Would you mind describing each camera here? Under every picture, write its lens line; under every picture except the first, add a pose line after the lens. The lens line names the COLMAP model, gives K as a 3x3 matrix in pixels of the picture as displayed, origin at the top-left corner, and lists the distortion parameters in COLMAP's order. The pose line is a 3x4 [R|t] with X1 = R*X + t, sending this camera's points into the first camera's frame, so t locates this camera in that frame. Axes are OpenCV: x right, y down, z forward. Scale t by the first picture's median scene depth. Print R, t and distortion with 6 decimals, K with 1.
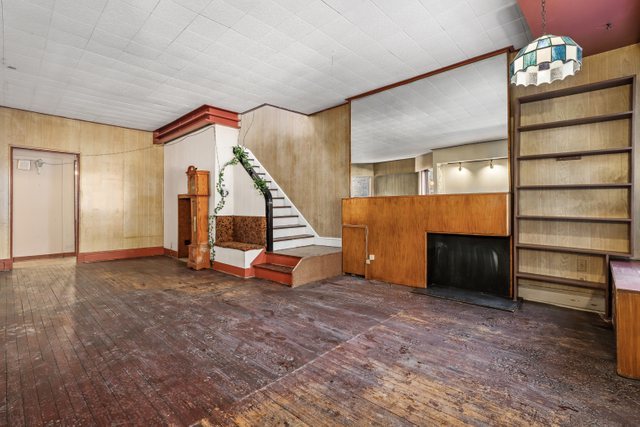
lens RADIAL K [[294.8, 0, 320.5], [0, 294.8, 208.4], [0, 0, 1]] dist [-0.017933, 0.004895]
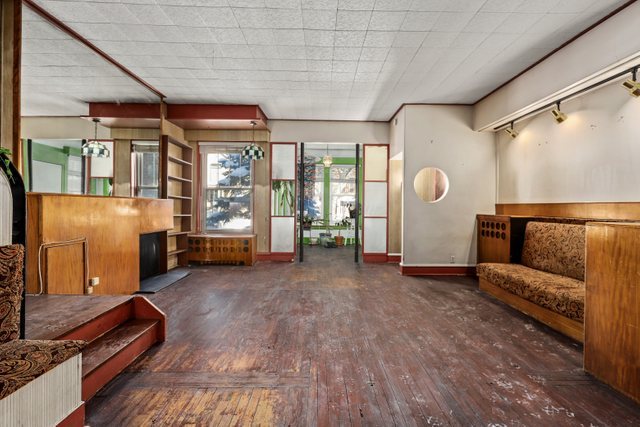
lens RADIAL K [[294.8, 0, 325.0], [0, 294.8, 209.5], [0, 0, 1]] dist [-0.017933, 0.004895]
pose [[-0.694761, -0.012865, 0.719125, -1.078730], [-0.010931, 0.999913, 0.007328, -0.026609], [-0.719157, -0.002770, -0.694842, 1.640526]]
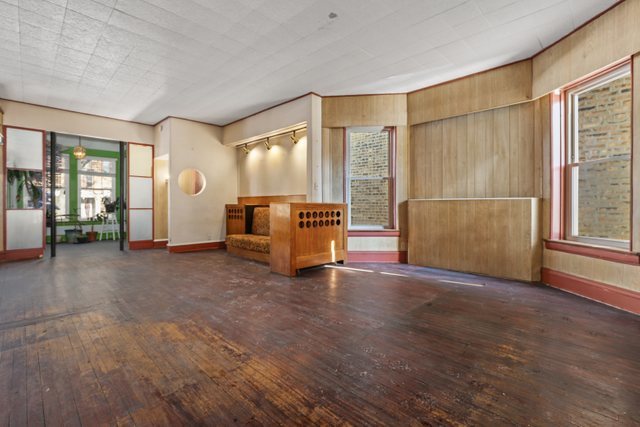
lens RADIAL K [[294.8, 0, 324.6], [0, 294.8, 205.1], [0, 0, 1]] dist [-0.017933, 0.004895]
pose [[-0.999826, 0.001245, 0.018604, -1.331440], [0.001175, 0.999992, -0.003775, 0.022384], [-0.018608, -0.003753, -0.999820, 2.241735]]
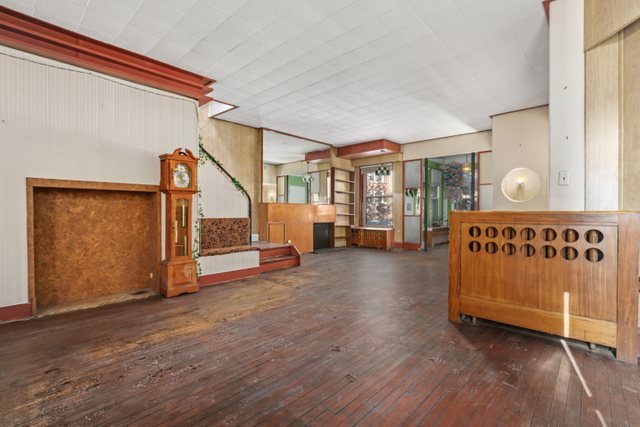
lens RADIAL K [[294.8, 0, 330.4], [0, 294.8, 214.3], [0, 0, 1]] dist [-0.017933, 0.004895]
pose [[-0.013527, -0.007797, 0.999878, -2.113918], [-0.005701, 0.999954, 0.007720, 0.009420], [-0.999892, -0.005596, -0.013571, 1.206746]]
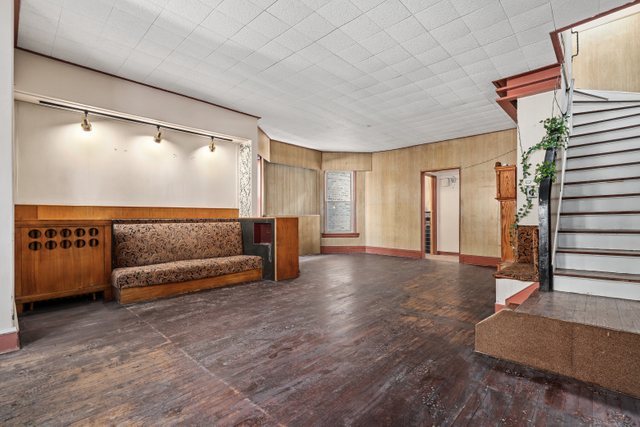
lens RADIAL K [[294.8, 0, 328.2], [0, 294.8, 215.5], [0, 0, 1]] dist [-0.017933, 0.004895]
pose [[0.003062, -0.002904, -0.999991, 0.663472], [0.007691, 0.999966, -0.002880, 0.000705], [0.999966, -0.007682, 0.003085, 0.974671]]
